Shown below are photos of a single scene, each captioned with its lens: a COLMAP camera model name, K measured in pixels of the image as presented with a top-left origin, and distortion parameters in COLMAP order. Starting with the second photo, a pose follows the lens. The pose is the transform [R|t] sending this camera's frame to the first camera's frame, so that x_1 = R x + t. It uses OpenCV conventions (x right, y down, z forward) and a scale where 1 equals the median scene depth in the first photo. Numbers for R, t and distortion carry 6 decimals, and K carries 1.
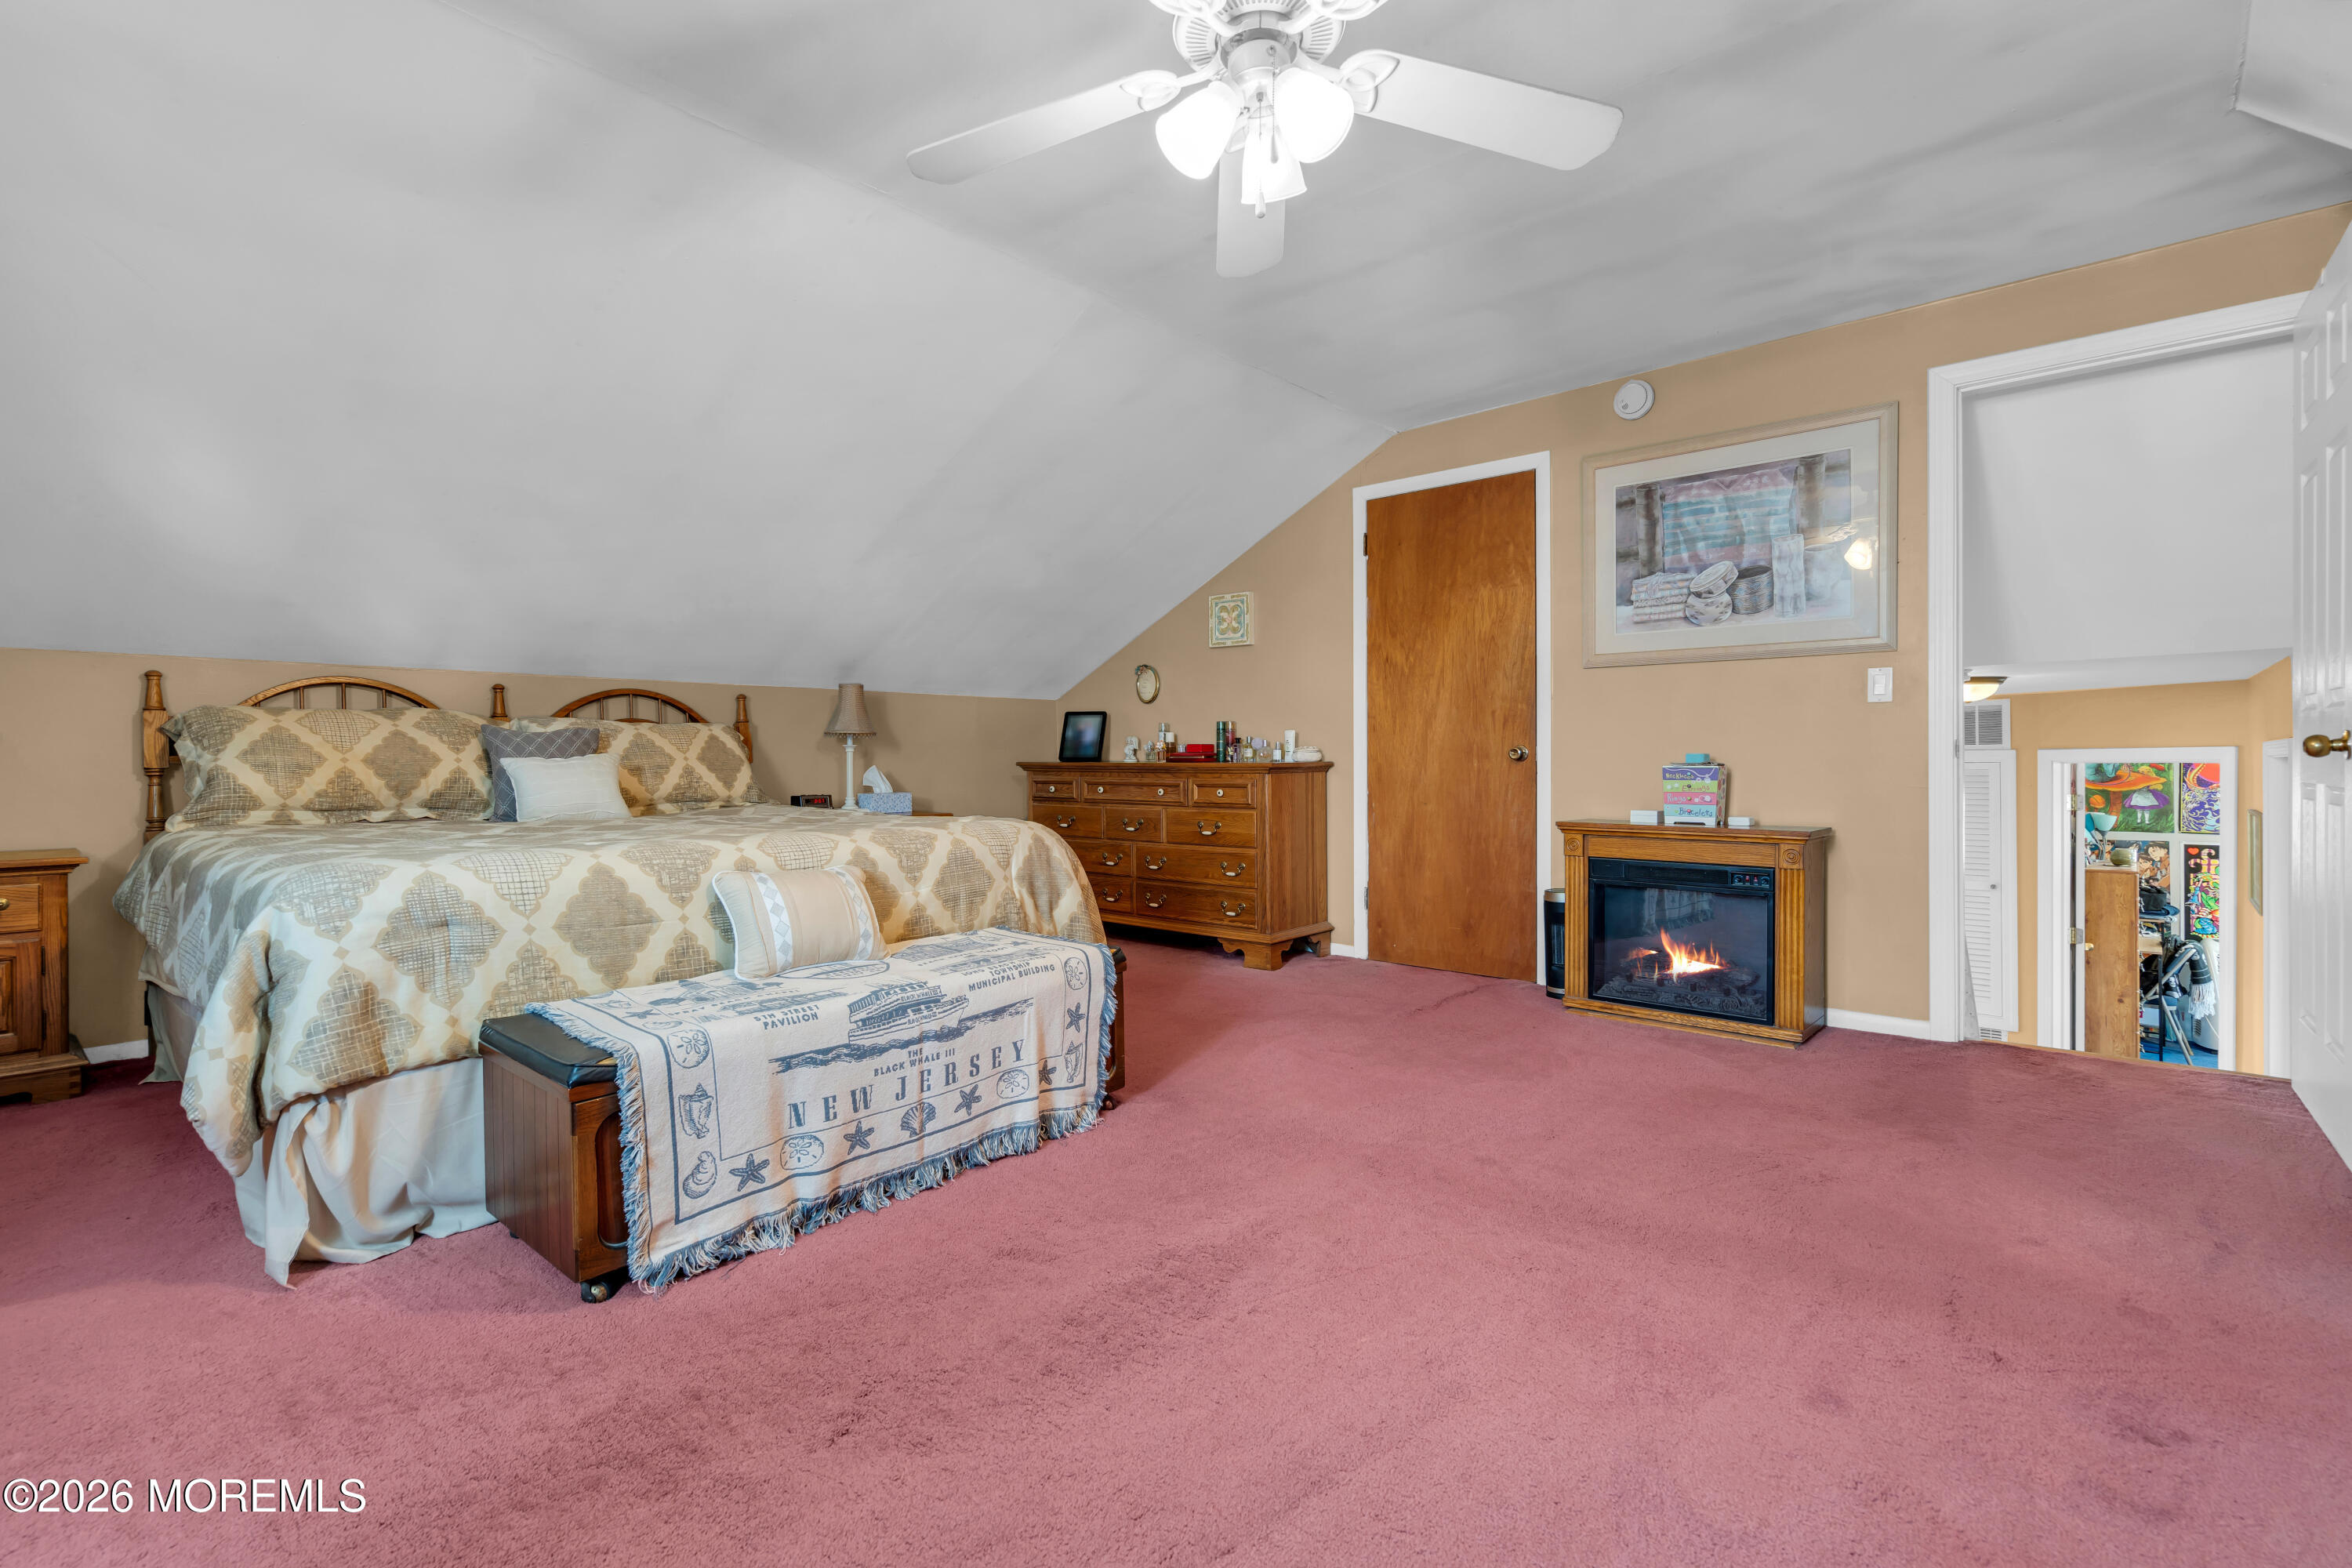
lens RADIAL K [[1047.0, 0, 1173.7], [0, 1047.0, 768.3], [0, 0, 1]] dist [-0.000704, -0.000393]
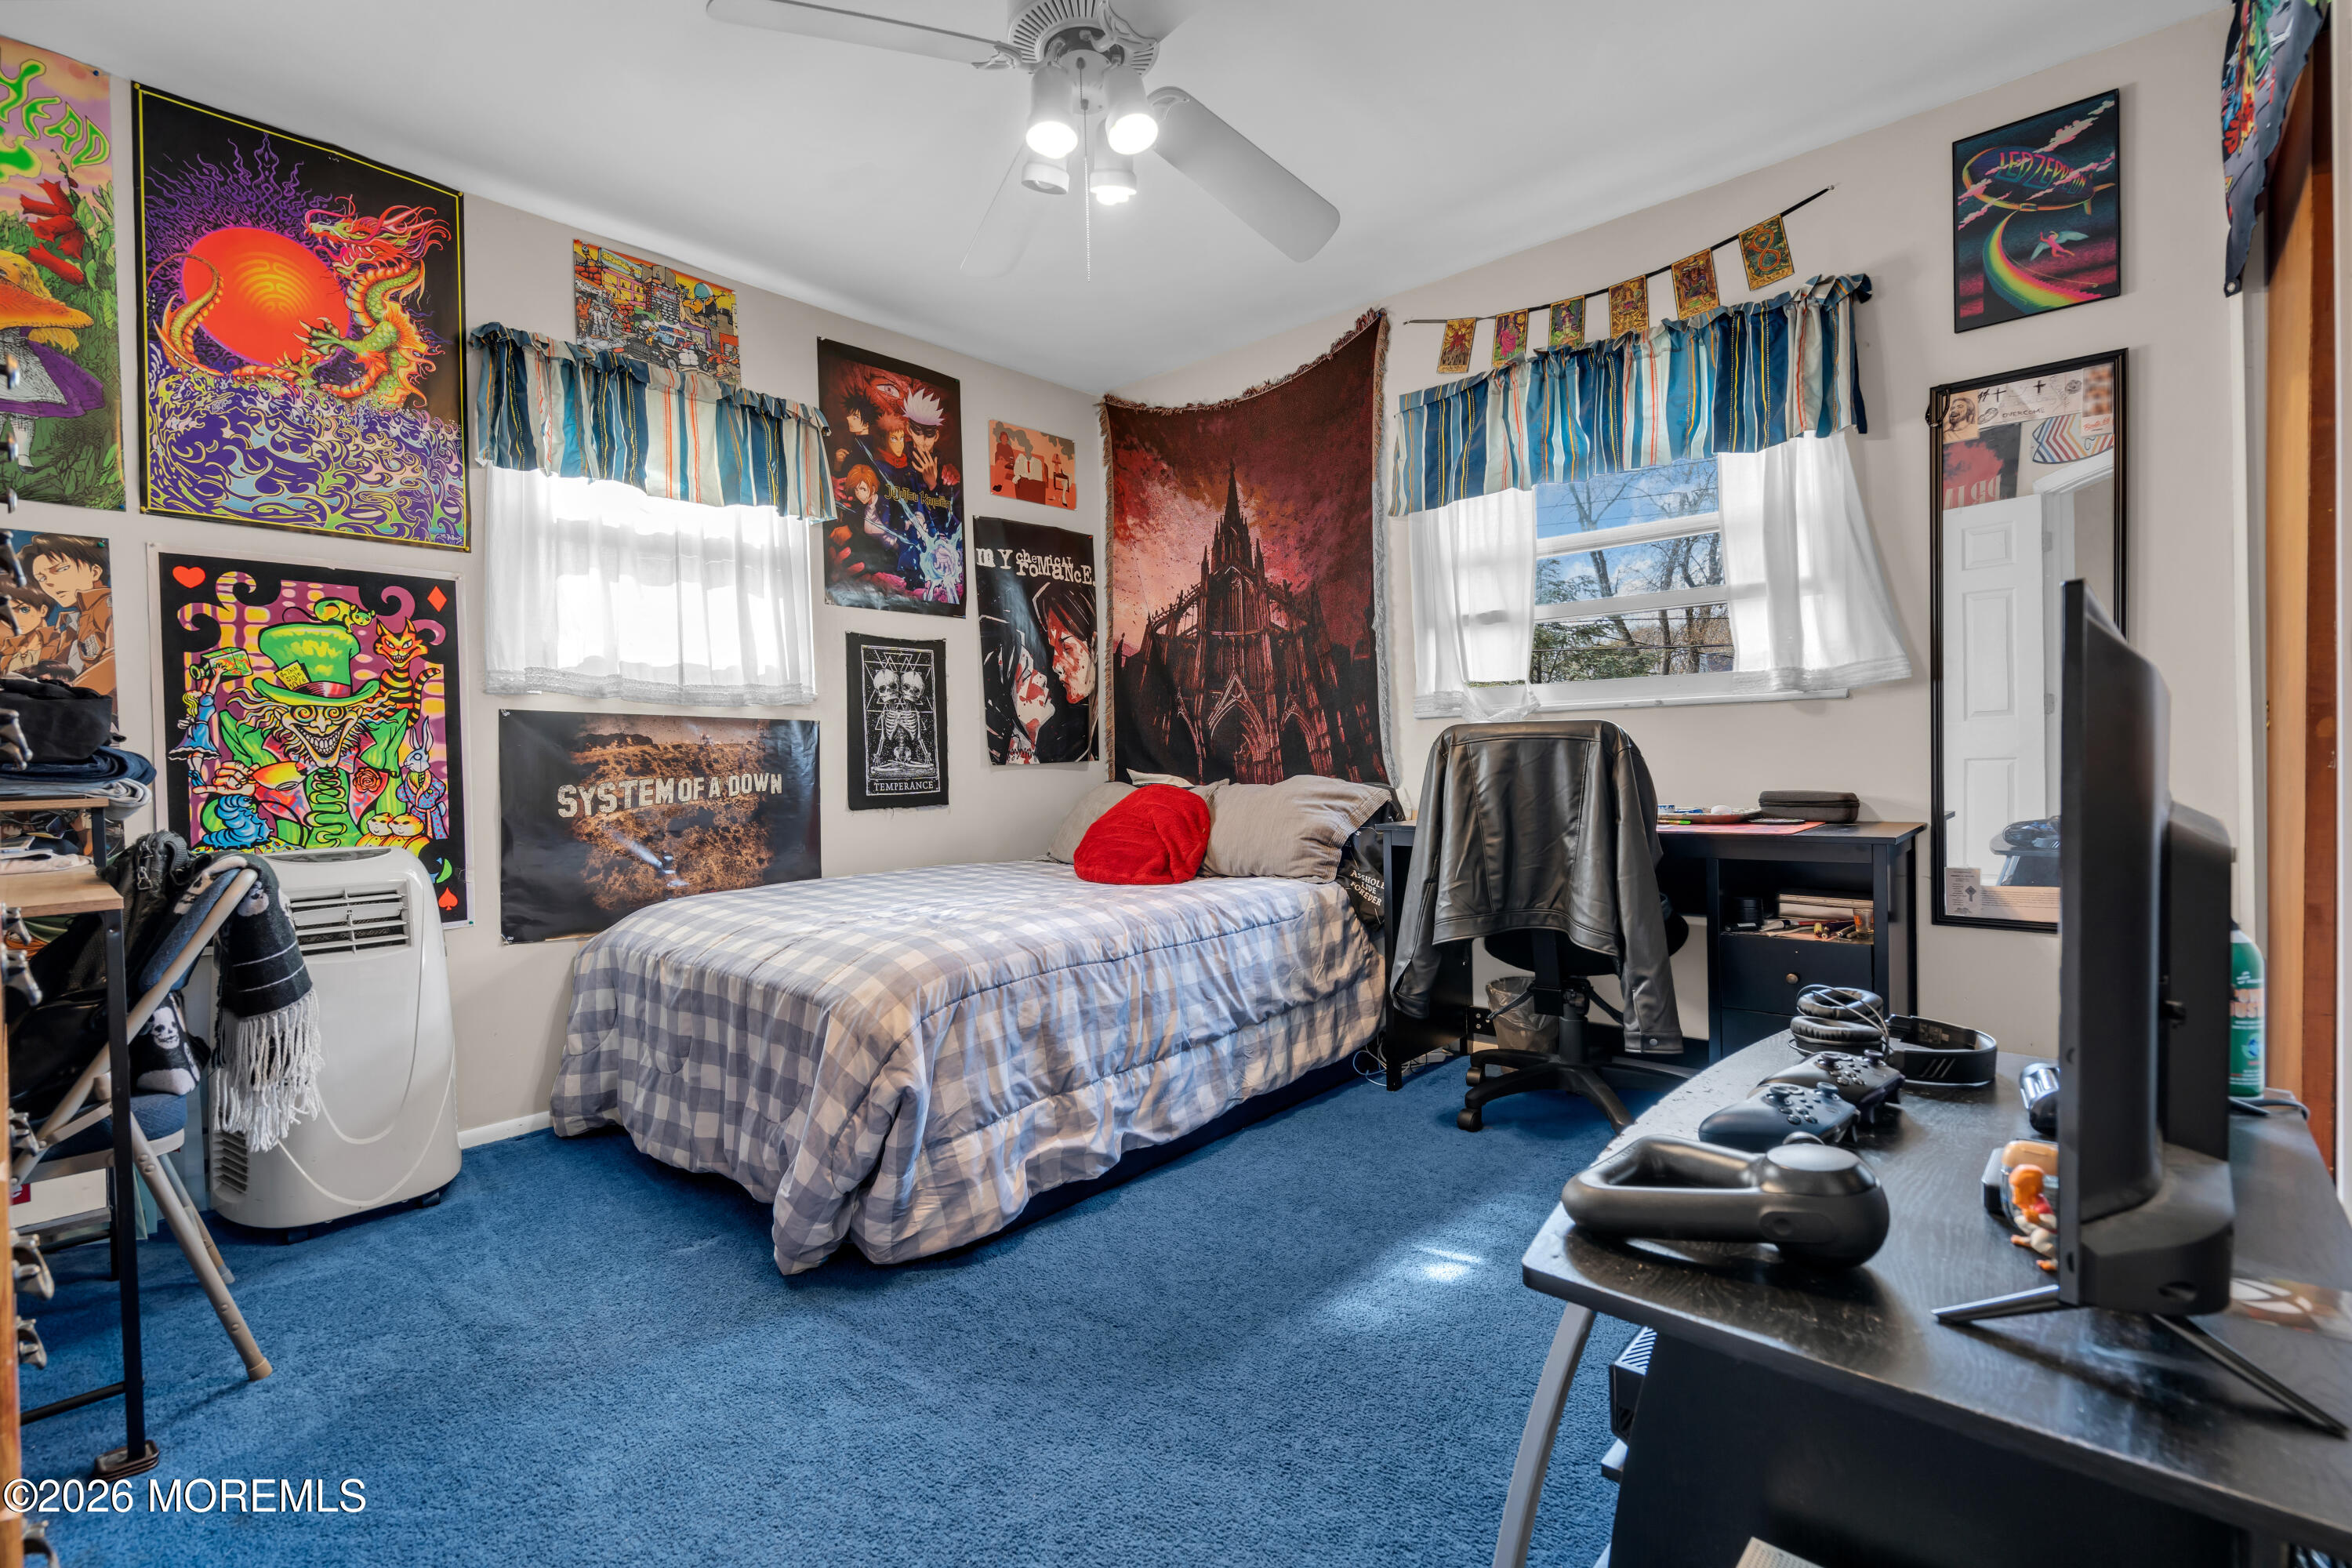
lens RADIAL K [[1084.8, 0, 1182.6], [0, 1084.8, 783.6], [0, 0, 1]] dist [-0.000658, 0.000116]
pose [[-0.001746, -0.013624, 0.999906, 0.849514], [0.015898, 0.999780, 0.013650, 0.178841], [-0.999872, 0.015921, -0.001529, 0.919344]]
